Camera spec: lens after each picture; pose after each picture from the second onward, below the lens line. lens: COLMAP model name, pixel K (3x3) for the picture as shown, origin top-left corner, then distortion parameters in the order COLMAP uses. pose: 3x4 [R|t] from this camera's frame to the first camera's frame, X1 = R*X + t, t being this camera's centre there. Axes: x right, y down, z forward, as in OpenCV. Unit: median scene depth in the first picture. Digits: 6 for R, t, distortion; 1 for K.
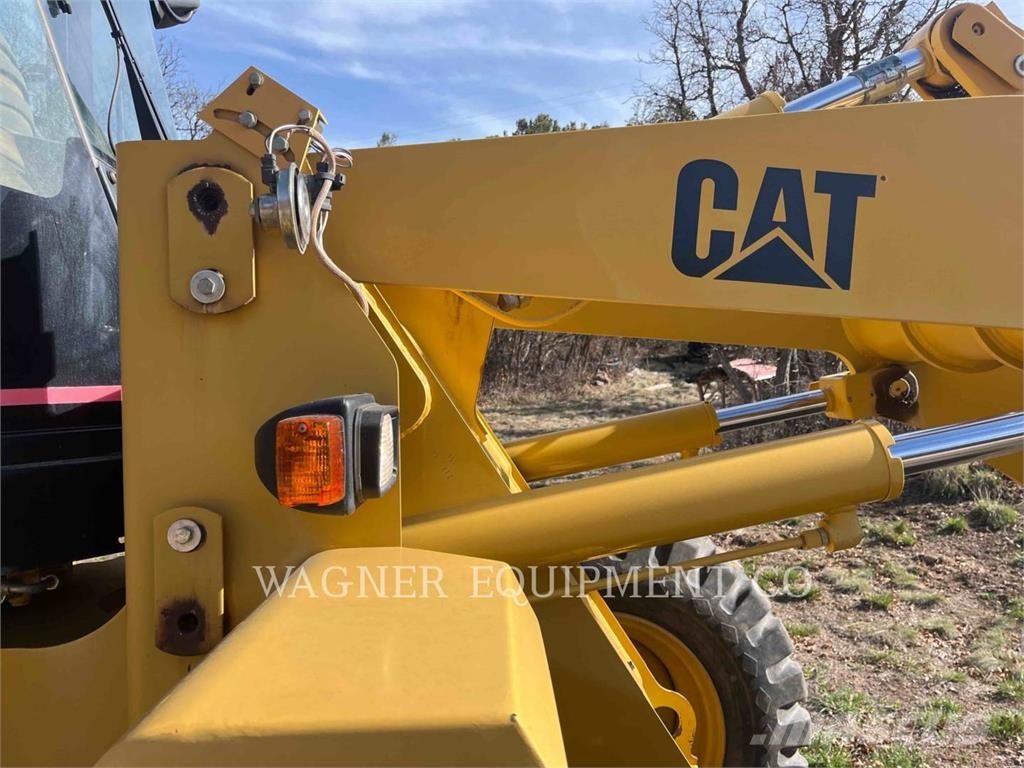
lens RADIAL K [[828.1, 0, 512.0], [0, 828.1, 384.0], [0, 0, 1]] dist [0.016939, -0.002973]
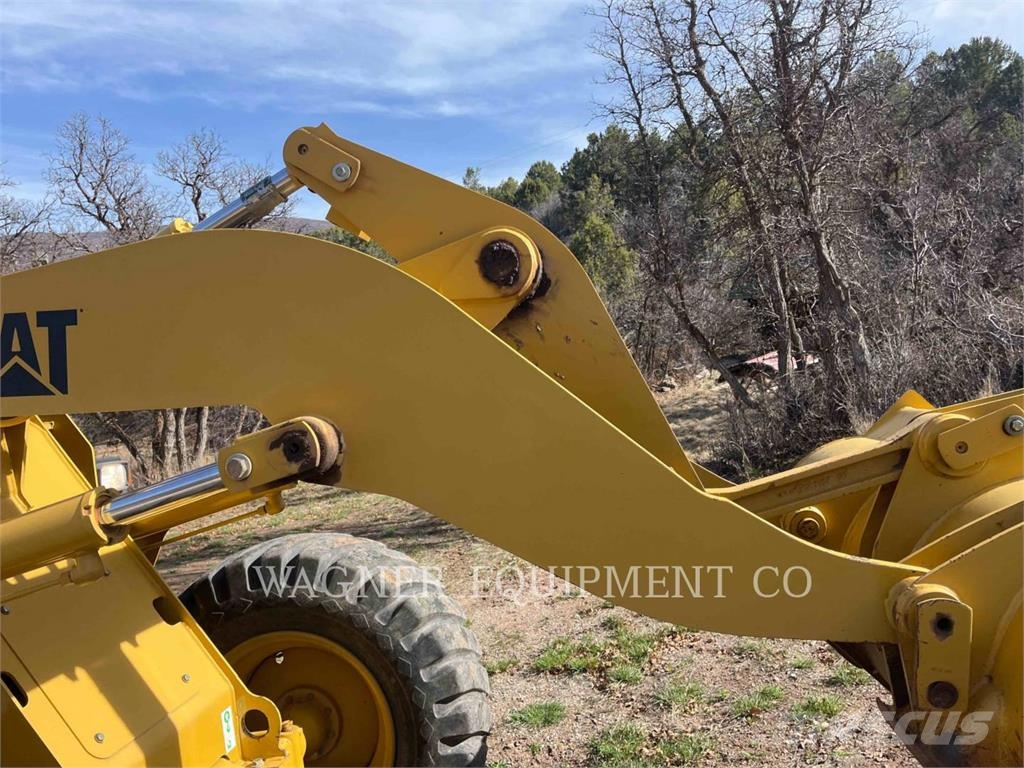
lens RADIAL K [[828.1, 0, 512.0], [0, 828.1, 384.0], [0, 0, 1]] dist [0.016939, -0.002973]
pose [[0.981734, -0.120498, -0.147237, 0.643665], [0.117515, 0.992653, -0.028825, -0.001931], [0.149628, 0.010996, 0.988681, -0.121024]]
